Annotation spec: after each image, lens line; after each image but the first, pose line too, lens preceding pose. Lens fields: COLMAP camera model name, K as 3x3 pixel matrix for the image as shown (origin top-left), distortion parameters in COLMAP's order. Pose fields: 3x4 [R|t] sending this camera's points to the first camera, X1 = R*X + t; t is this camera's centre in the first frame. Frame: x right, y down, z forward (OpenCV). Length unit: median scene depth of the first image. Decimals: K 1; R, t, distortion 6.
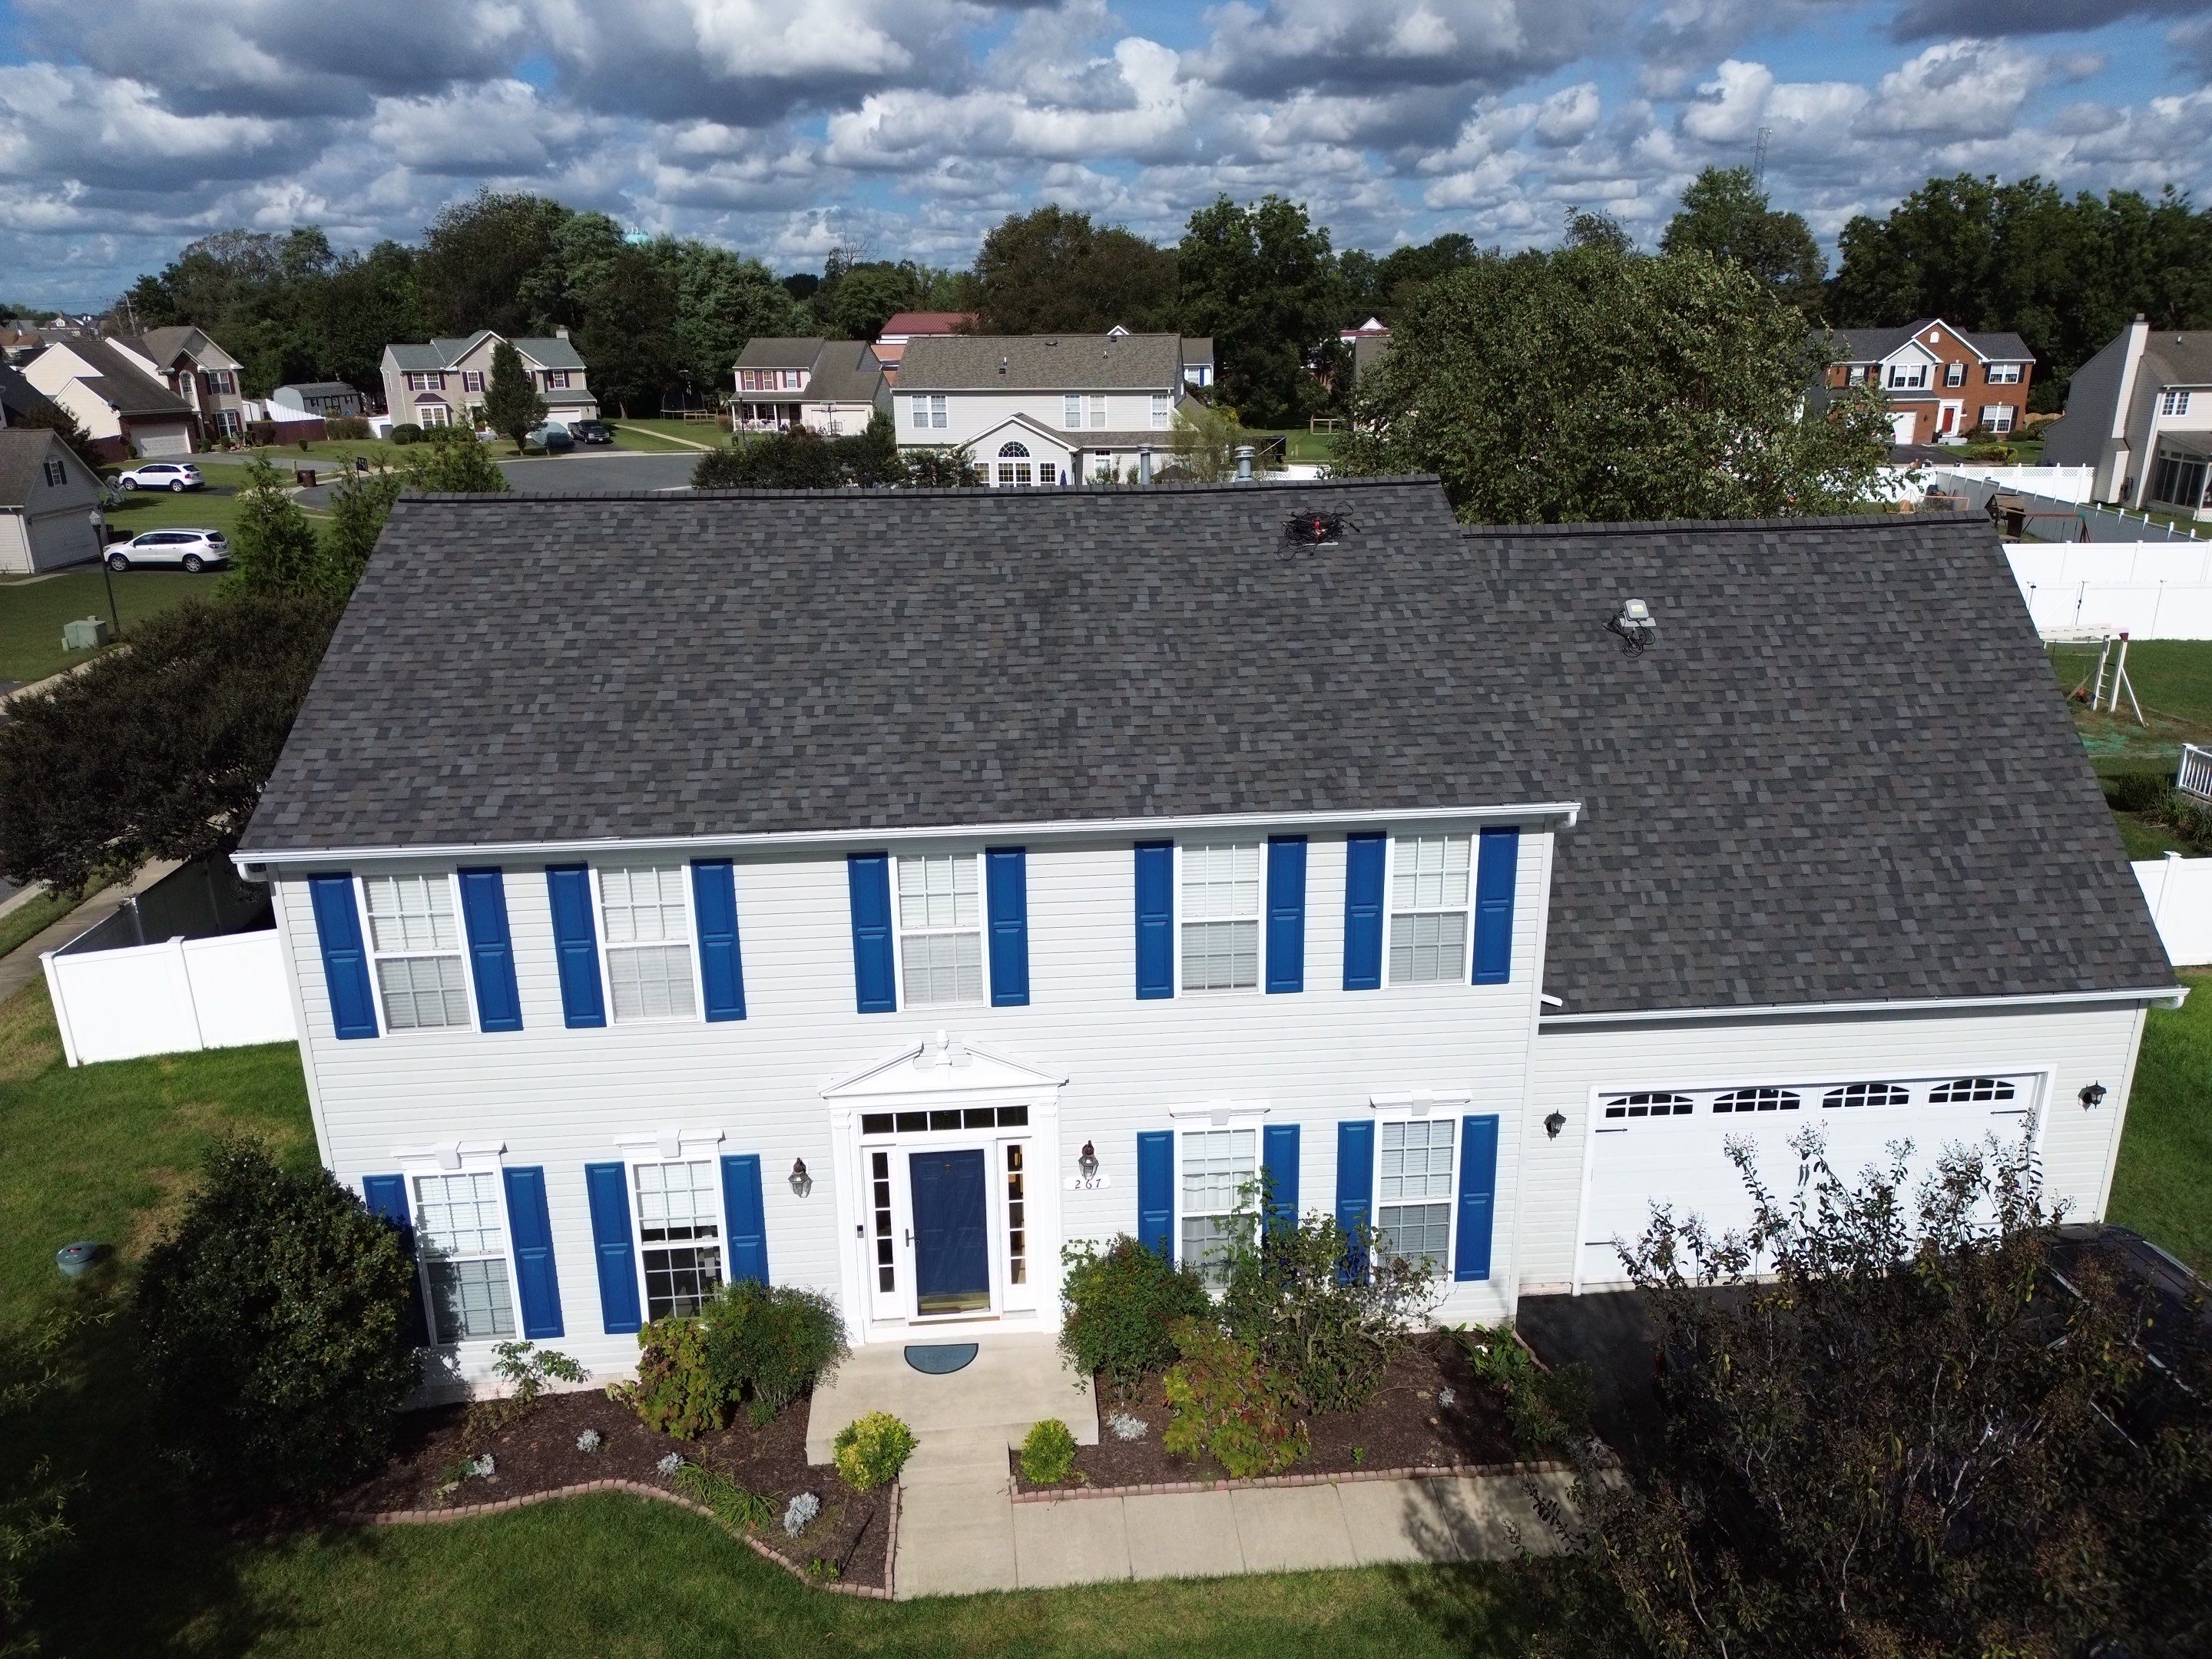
lens RADIAL K [[1536.0, 0, 1091.1], [0, 1536.0, 818.9], [0, 0, 1]] dist [0.062984, -0.059522]
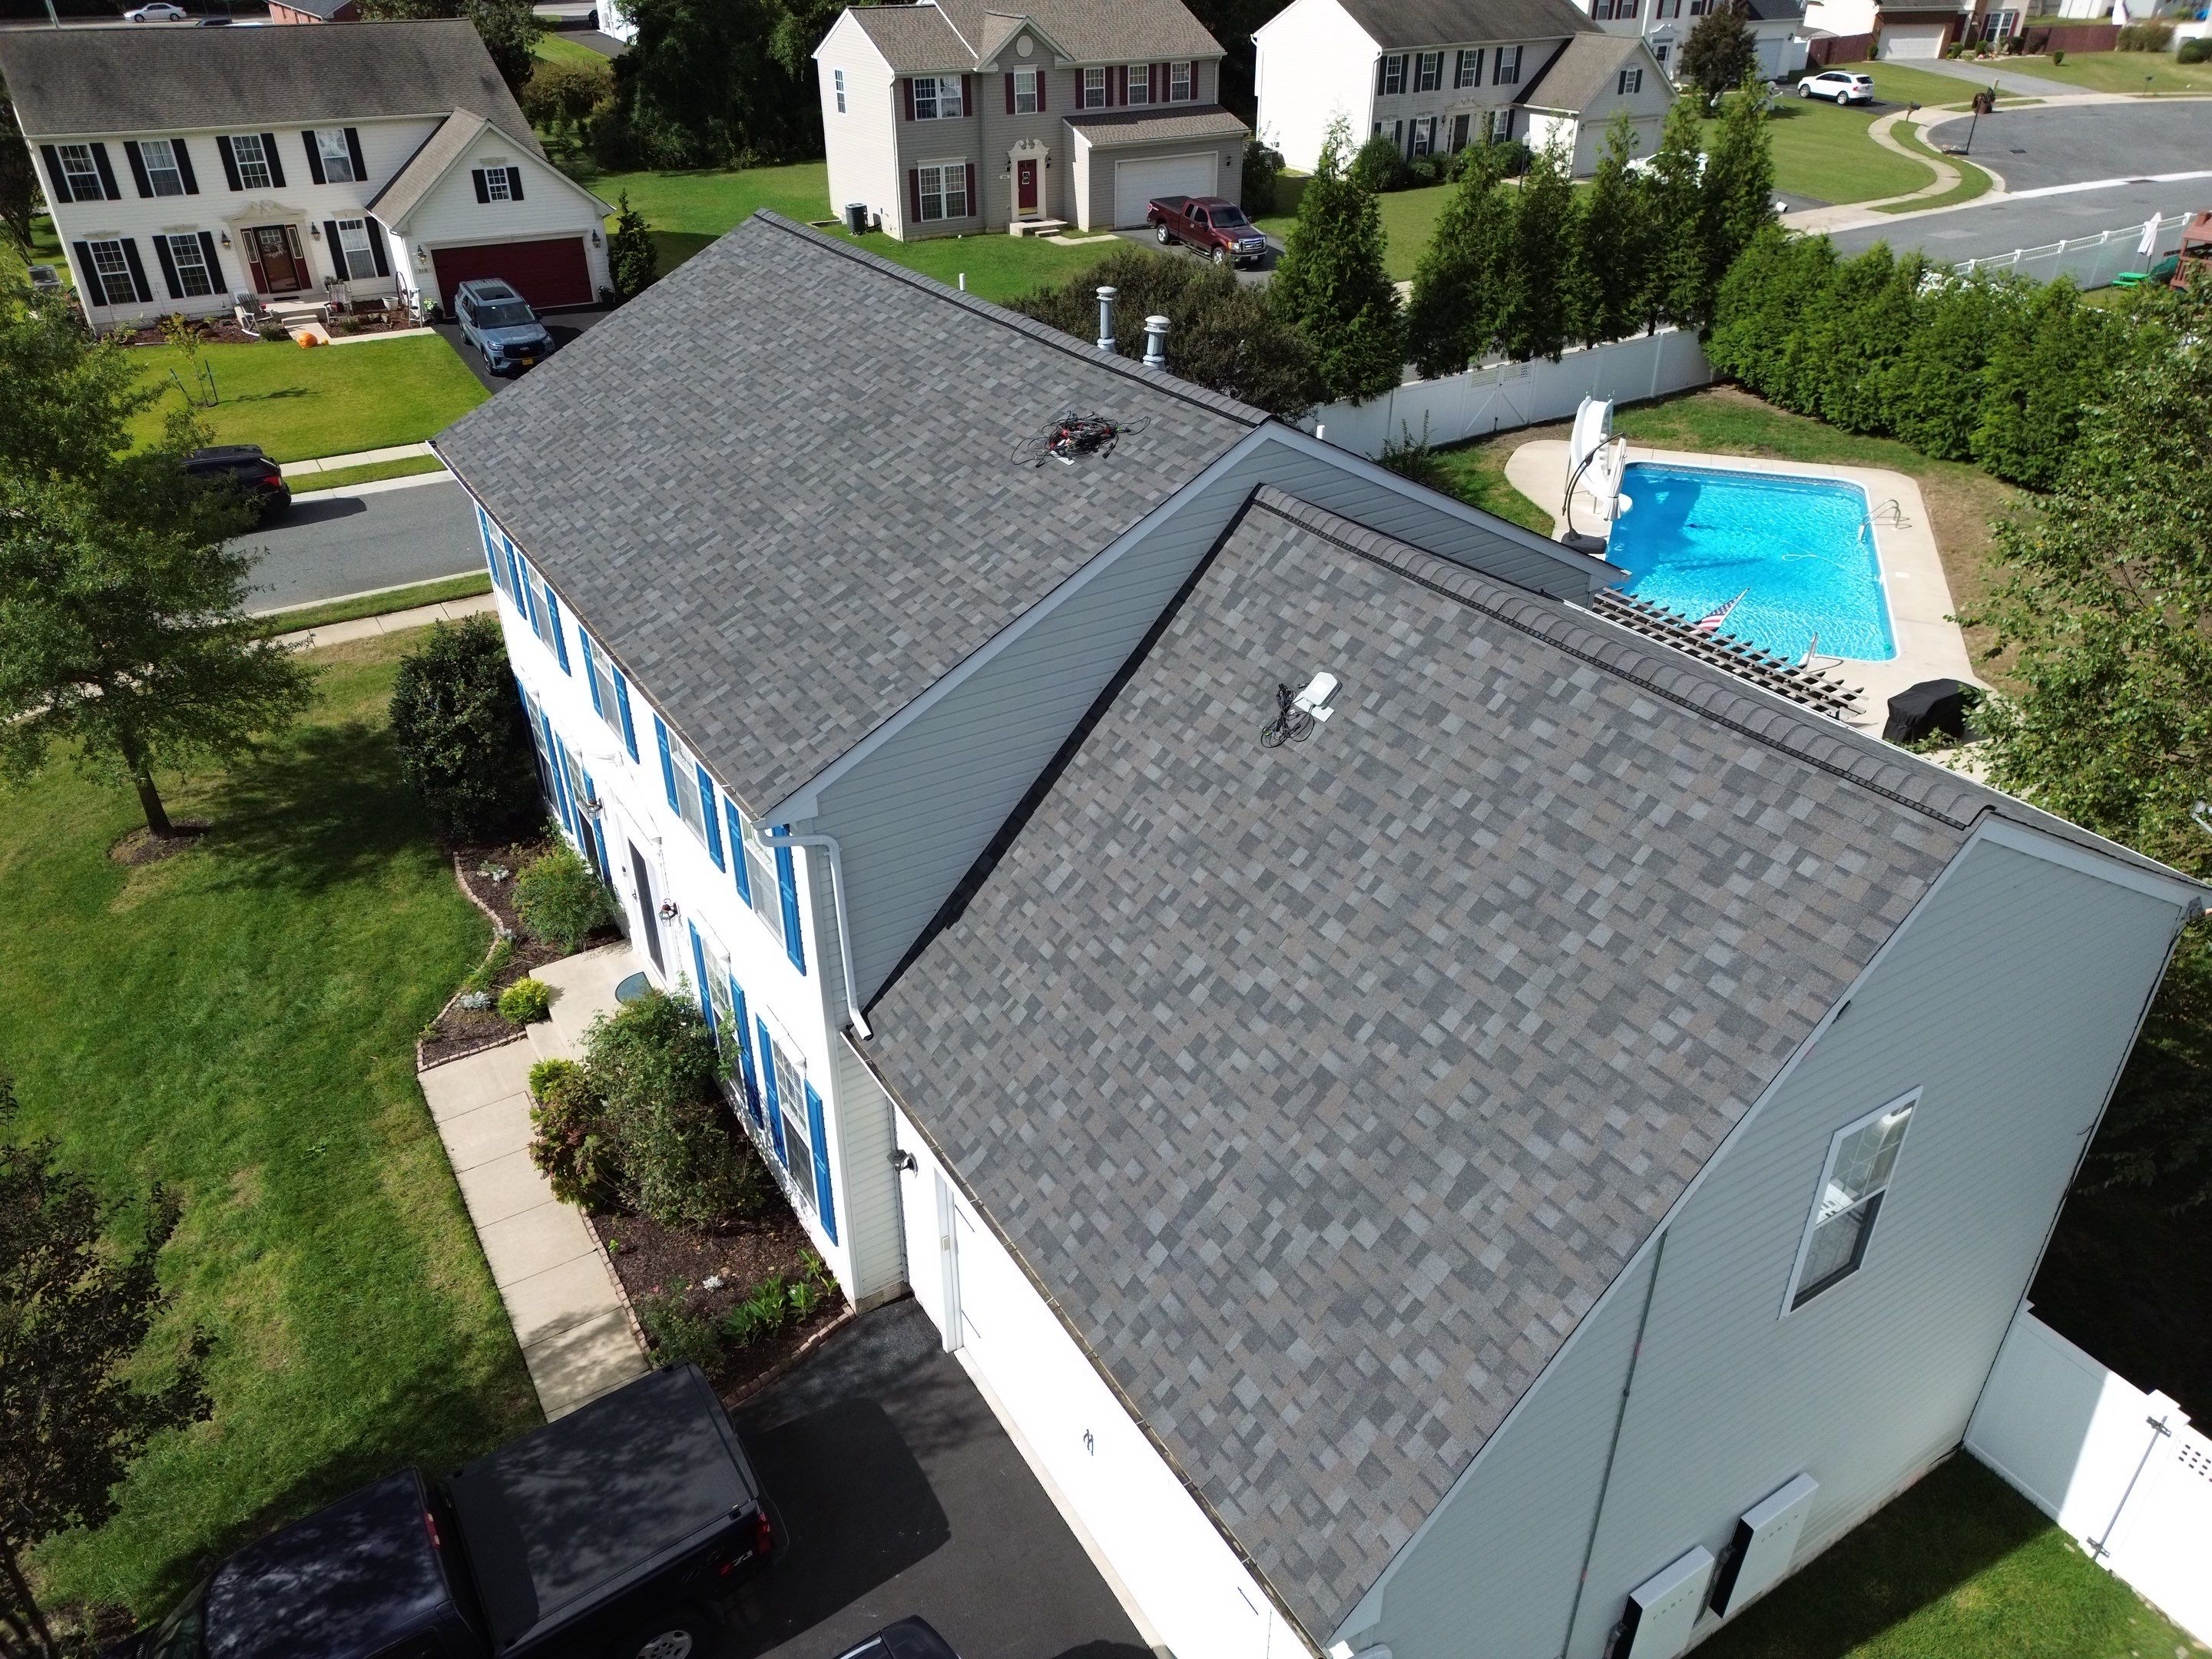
lens RADIAL K [[1536.0, 0, 1110.2], [0, 1536.0, 813.8], [0, 0, 1]] dist [0.062984, -0.059522]
pose [[0.467600, 0.463001, -0.752981, 0.931343], [-0.275386, 0.885756, 0.373629, -0.346117], [0.839948, 0.032651, 0.541684, 0.609546]]
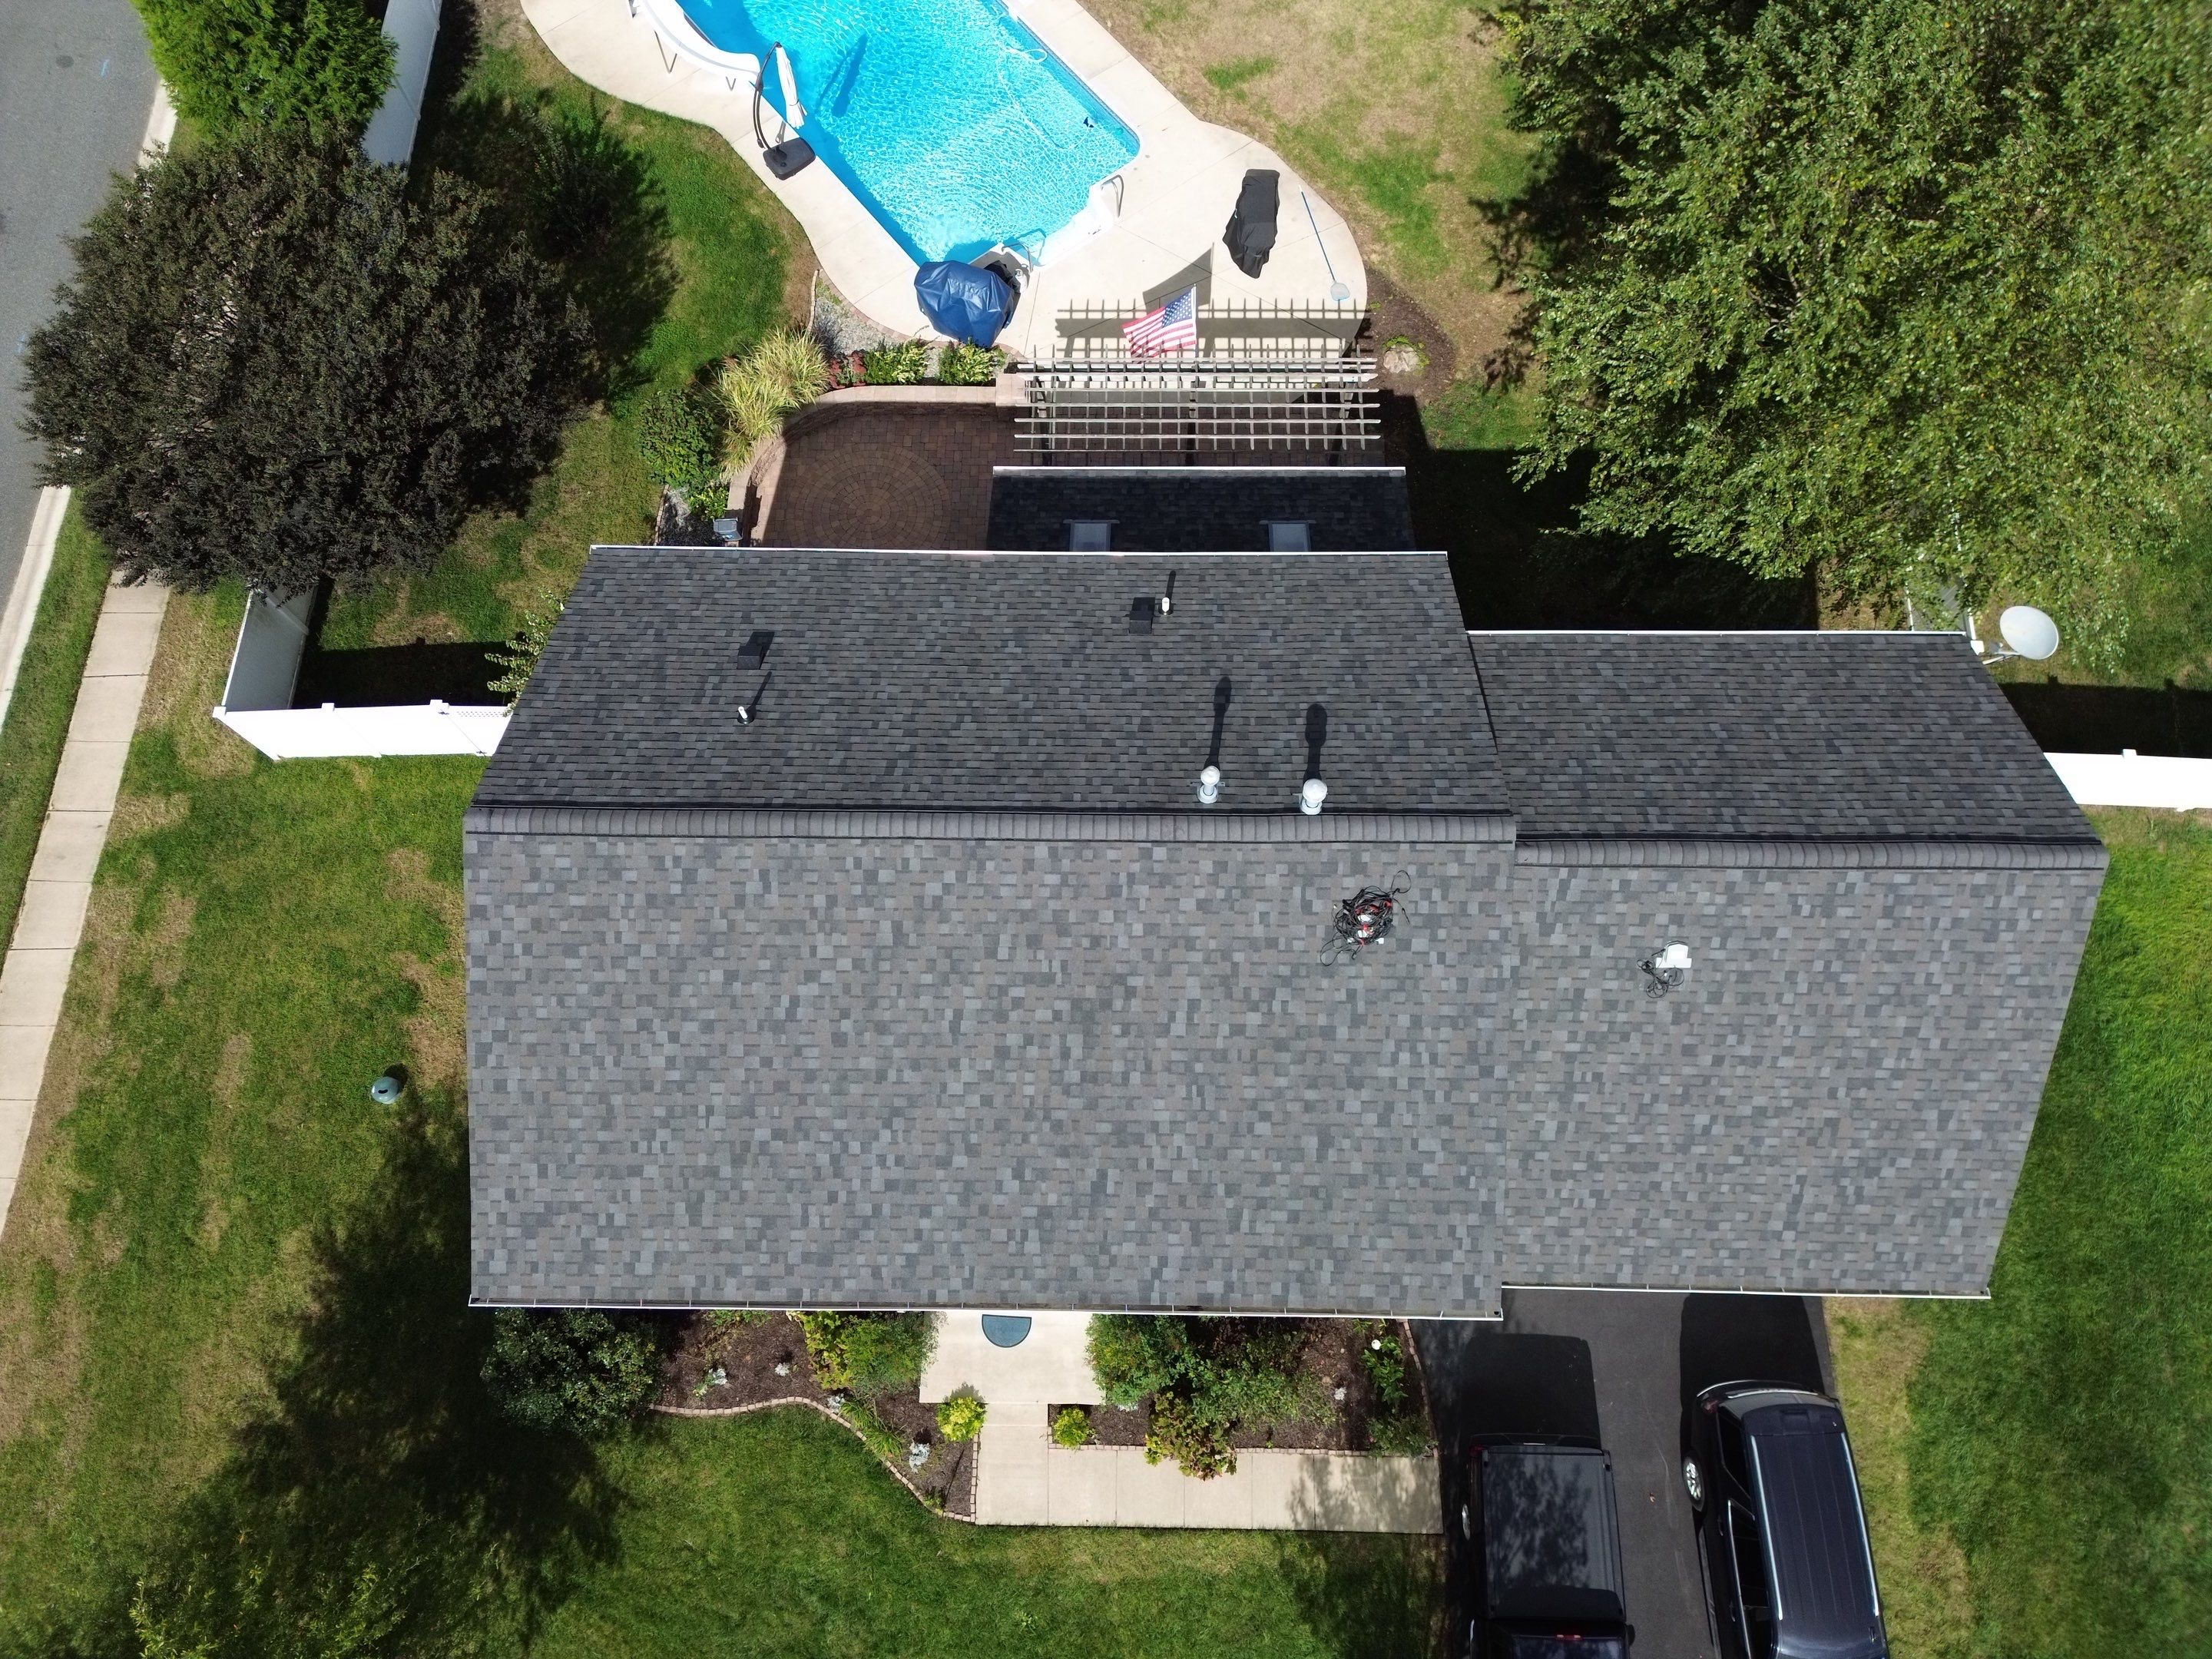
lens RADIAL K [[1536.0, 0, 1090.8], [0, 1536.0, 799.2], [0, 0, 1]] dist [0.062984, -0.059522]
pose [[0.995471, 0.084955, -0.042667, 0.003805], [-0.021557, 0.638836, 0.769041, -1.073055], [0.092591, -0.764638, 0.637774, 0.431113]]
